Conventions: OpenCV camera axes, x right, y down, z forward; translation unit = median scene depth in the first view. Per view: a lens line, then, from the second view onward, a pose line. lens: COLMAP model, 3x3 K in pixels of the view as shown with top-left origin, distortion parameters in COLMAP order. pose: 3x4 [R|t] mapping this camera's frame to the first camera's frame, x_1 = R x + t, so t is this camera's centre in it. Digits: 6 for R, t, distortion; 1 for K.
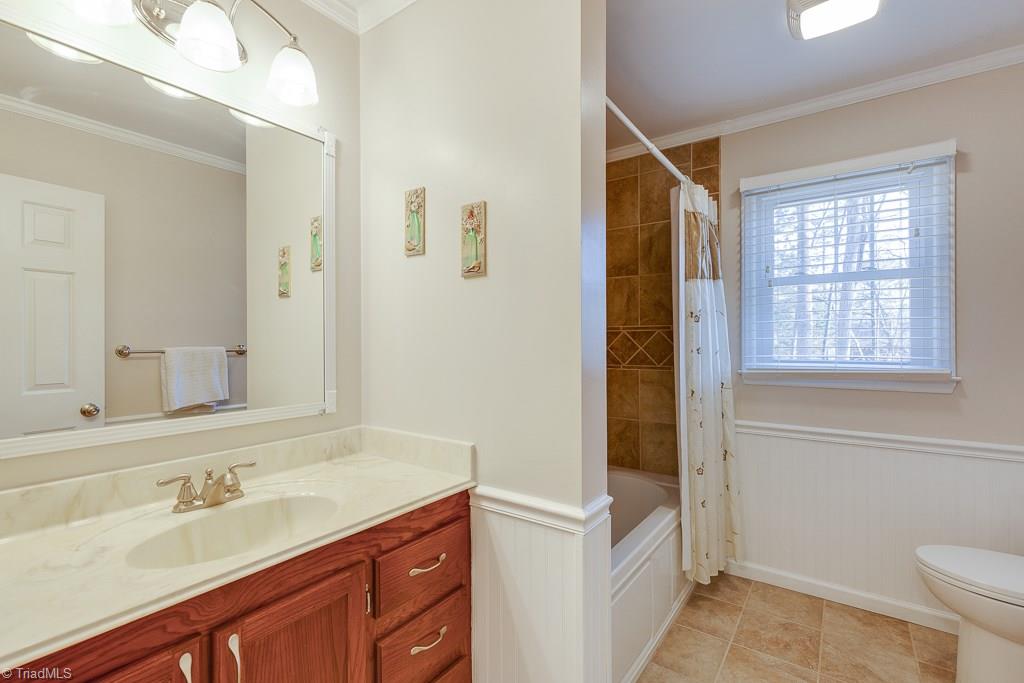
lens RADIAL K [[458.7, 0, 512.8], [0, 458.7, 340.1], [0, 0, 1]] dist [0.003035, -0.000258]
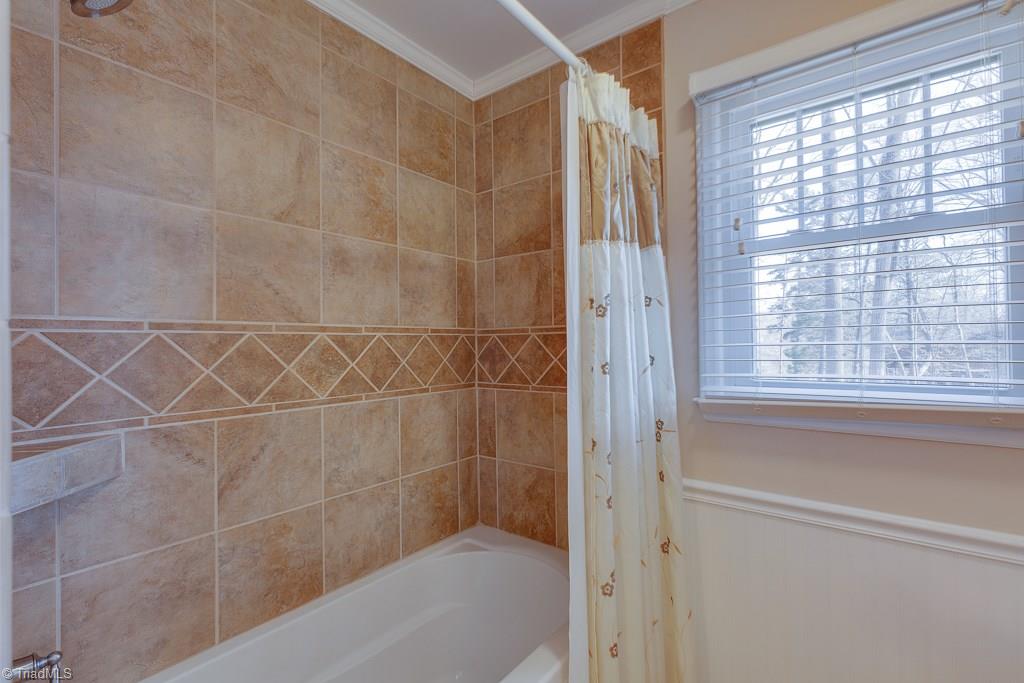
lens RADIAL K [[458.7, 0, 510.3], [0, 458.7, 339.7], [0, 0, 1]] dist [0.003035, -0.000258]
pose [[0.998749, -0.008790, -0.049217, 0.285291], [0.008278, 0.999909, -0.010613, -0.005742], [0.049306, 0.010193, 0.998732, 0.394678]]
